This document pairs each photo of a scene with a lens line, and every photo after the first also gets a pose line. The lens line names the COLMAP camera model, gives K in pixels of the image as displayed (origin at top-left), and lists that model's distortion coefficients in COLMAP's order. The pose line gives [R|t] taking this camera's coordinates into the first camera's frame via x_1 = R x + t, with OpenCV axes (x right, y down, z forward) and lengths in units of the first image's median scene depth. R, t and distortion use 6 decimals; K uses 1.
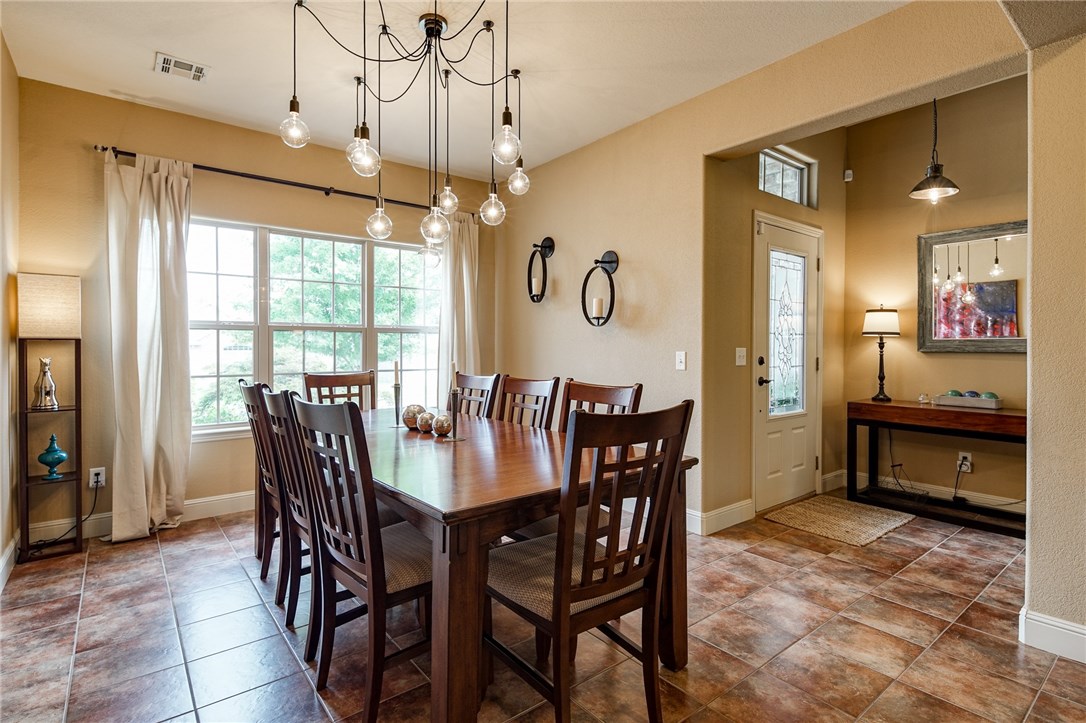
lens RADIAL K [[536.0, 0, 524.1], [0, 536.0, 348.8], [0, 0, 1]] dist [0.016253, -0.007391]
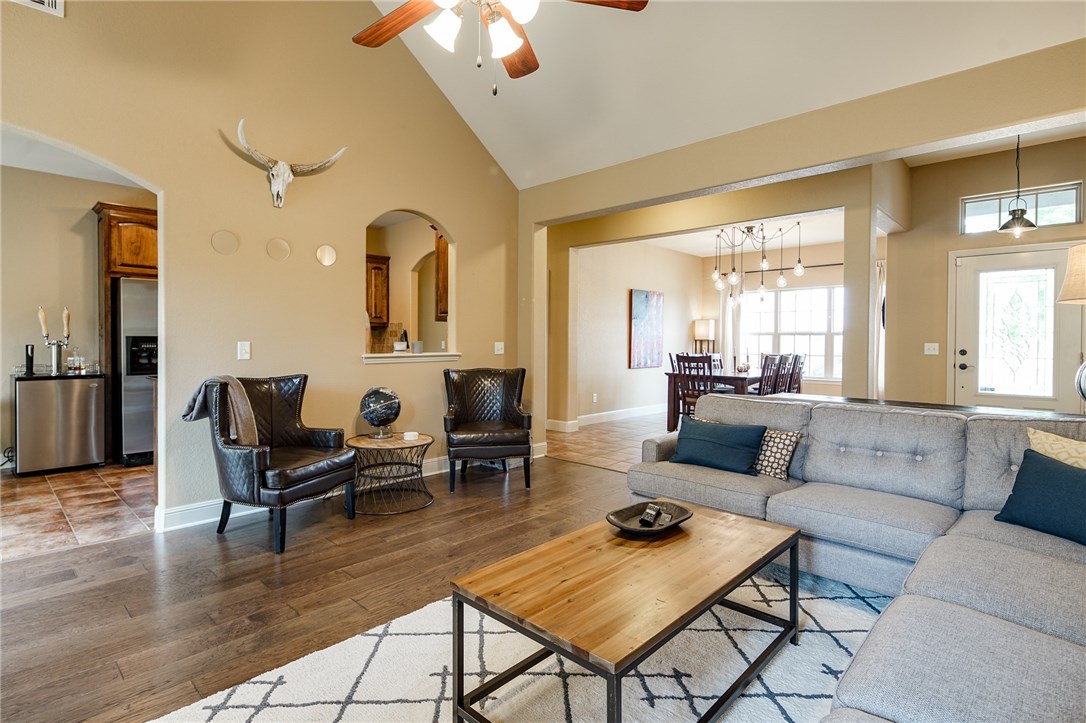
lens RADIAL K [[536.0, 0, 535.8], [0, 536.0, 347.7], [0, 0, 1]] dist [0.016253, -0.007391]
pose [[0.144820, 0.011274, -0.989394, 1.690628], [-0.007121, 0.999921, 0.010352, 0.002440], [0.989432, 0.005547, 0.144889, -0.351312]]
